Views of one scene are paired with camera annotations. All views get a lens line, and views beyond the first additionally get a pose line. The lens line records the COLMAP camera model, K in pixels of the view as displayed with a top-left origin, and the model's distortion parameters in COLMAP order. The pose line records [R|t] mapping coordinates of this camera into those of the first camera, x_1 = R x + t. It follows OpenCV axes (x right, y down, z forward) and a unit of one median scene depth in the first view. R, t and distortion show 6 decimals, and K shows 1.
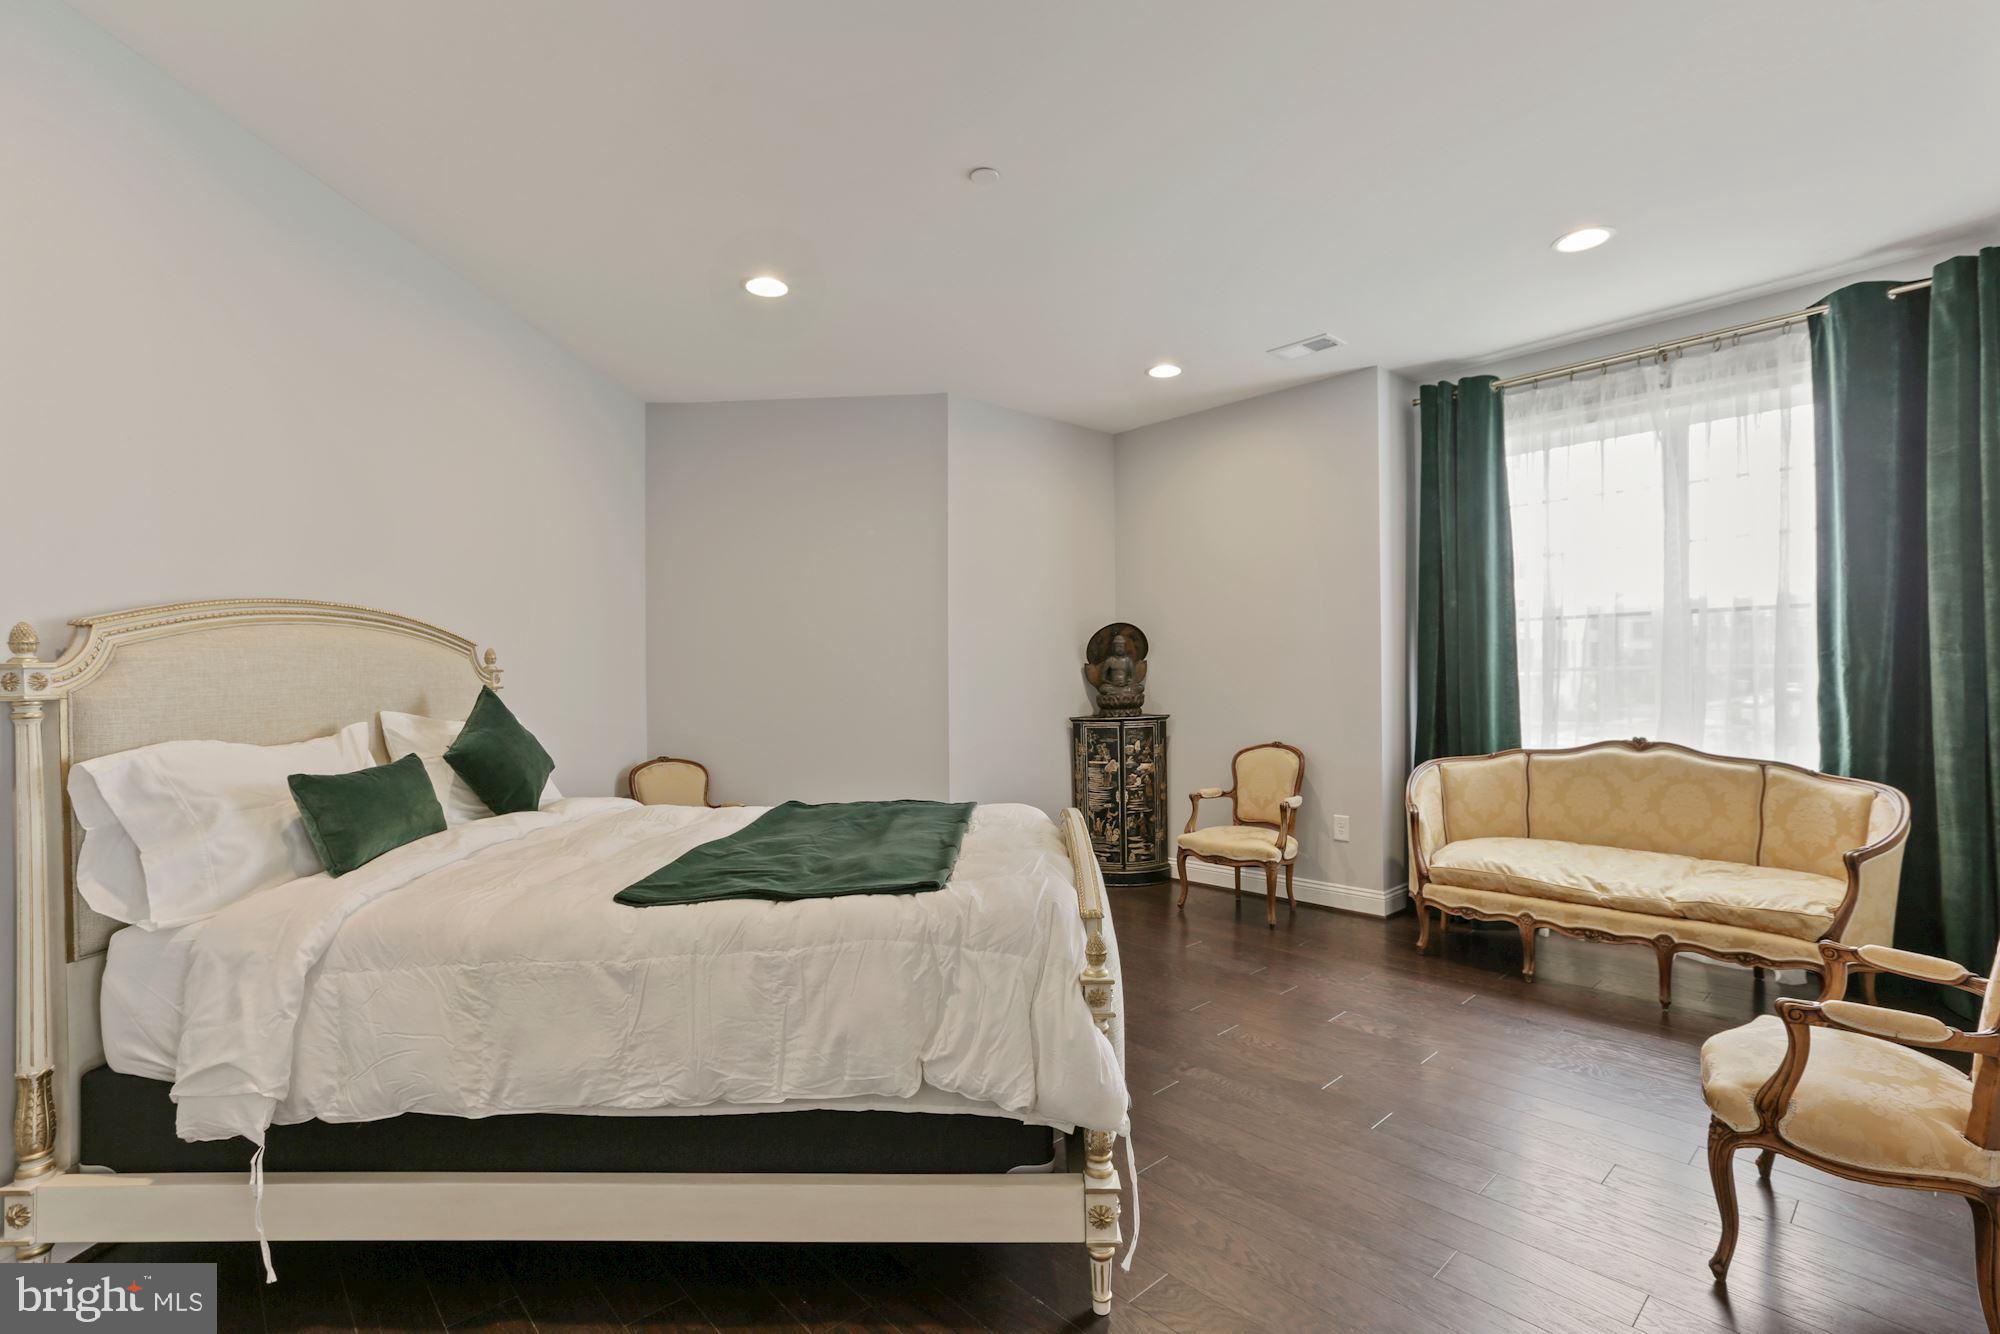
lens RADIAL K [[910.0, 0, 997.3], [0, 910.0, 670.4], [0, 0, 1]] dist [-0.001241, 0.000250]
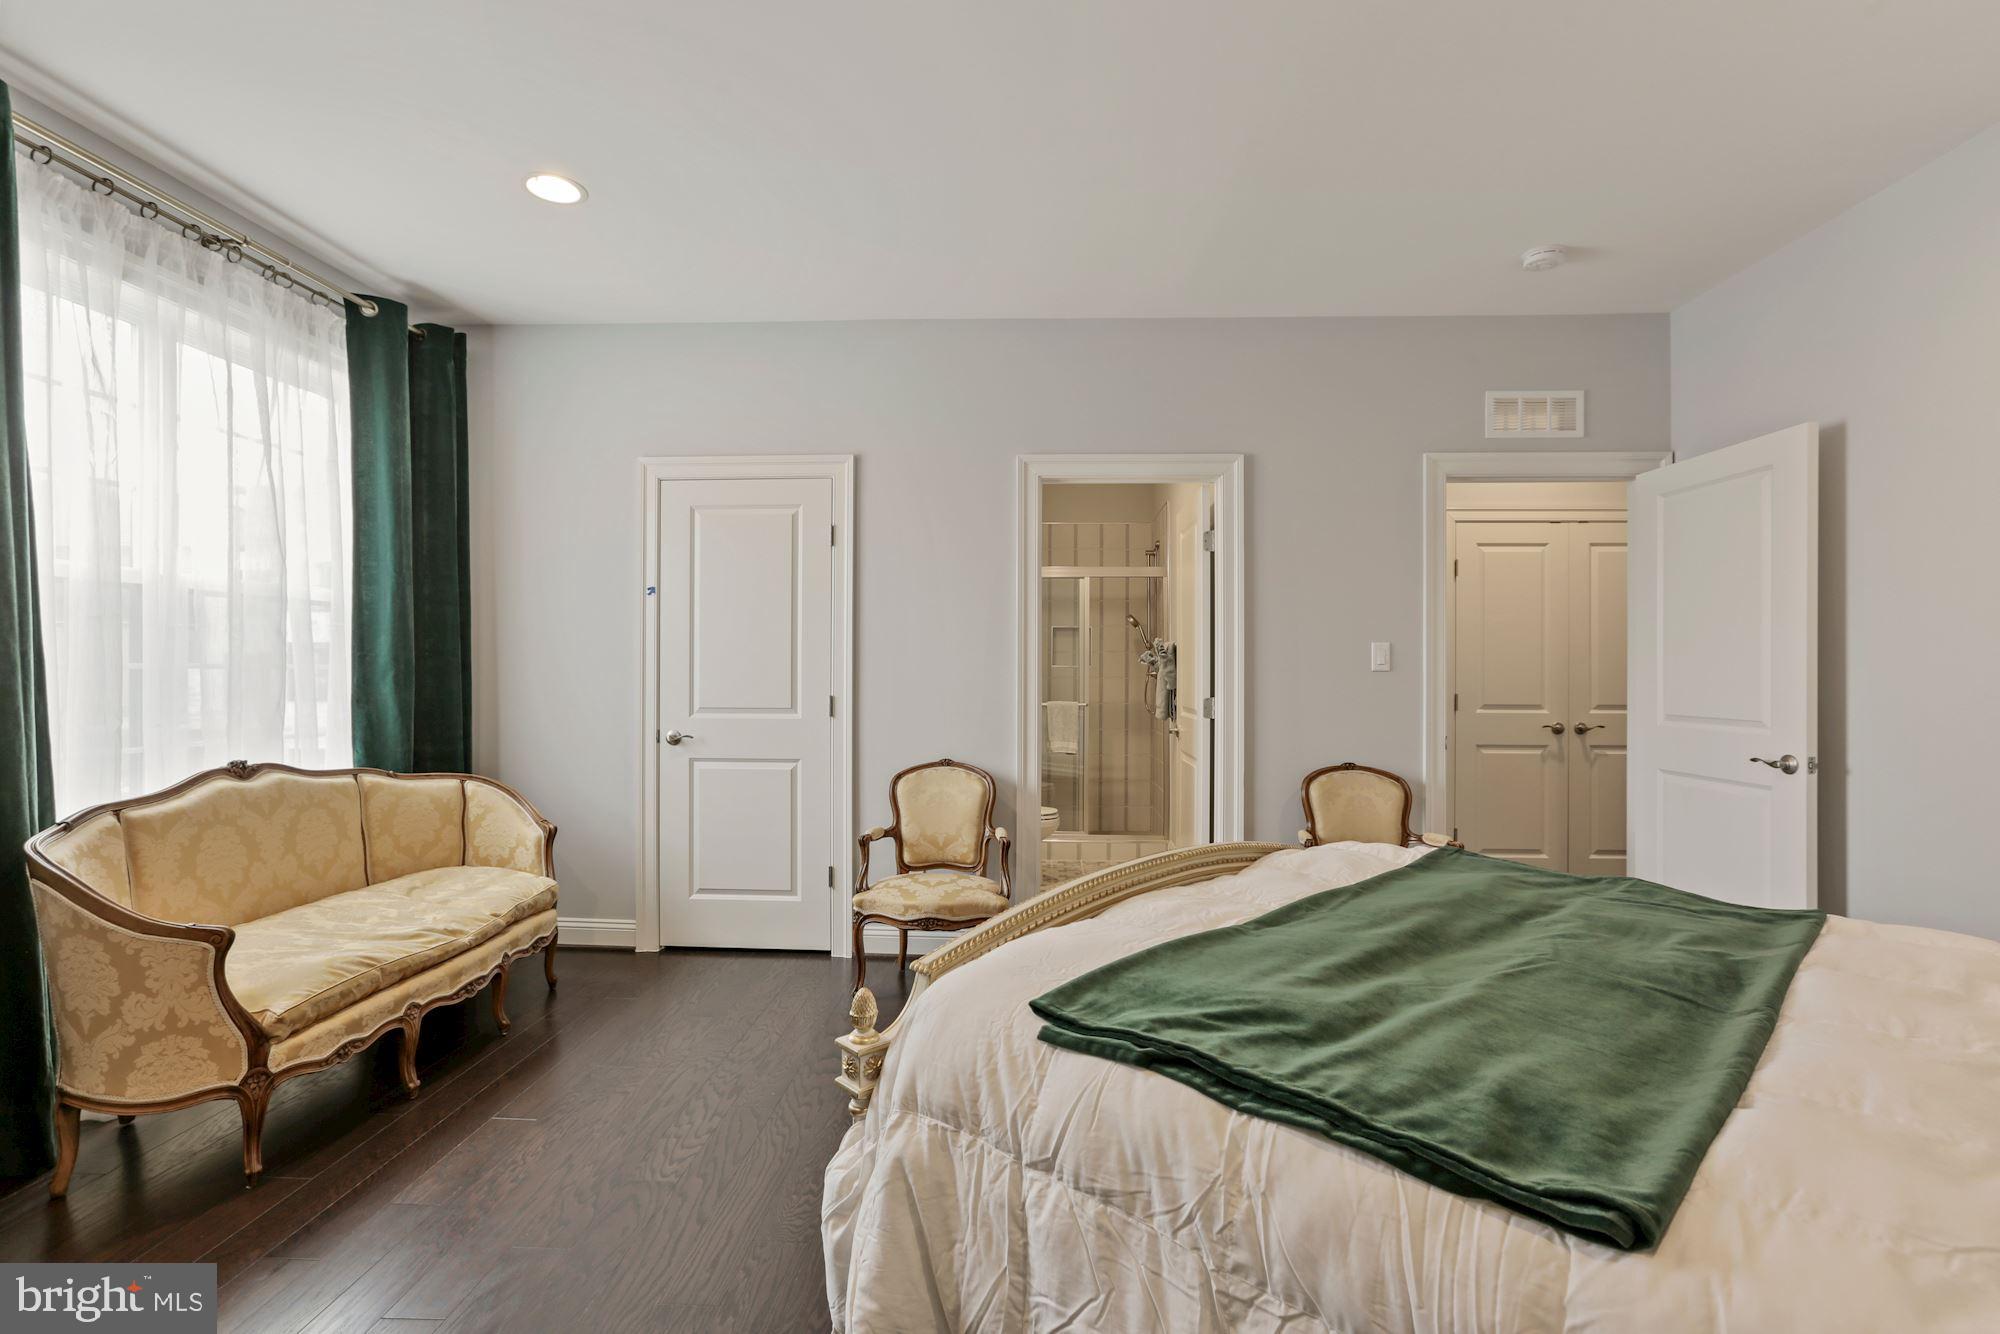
lens RADIAL K [[910.0, 0, 997.3], [0, 910.0, 670.4], [0, 0, 1]] dist [-0.001241, 0.000250]
pose [[-0.707354, 0.011802, 0.706761, -0.264303], [-0.003755, 0.999784, -0.020453, 0.014674], [-0.706849, -0.017121, -0.707157, 1.188476]]
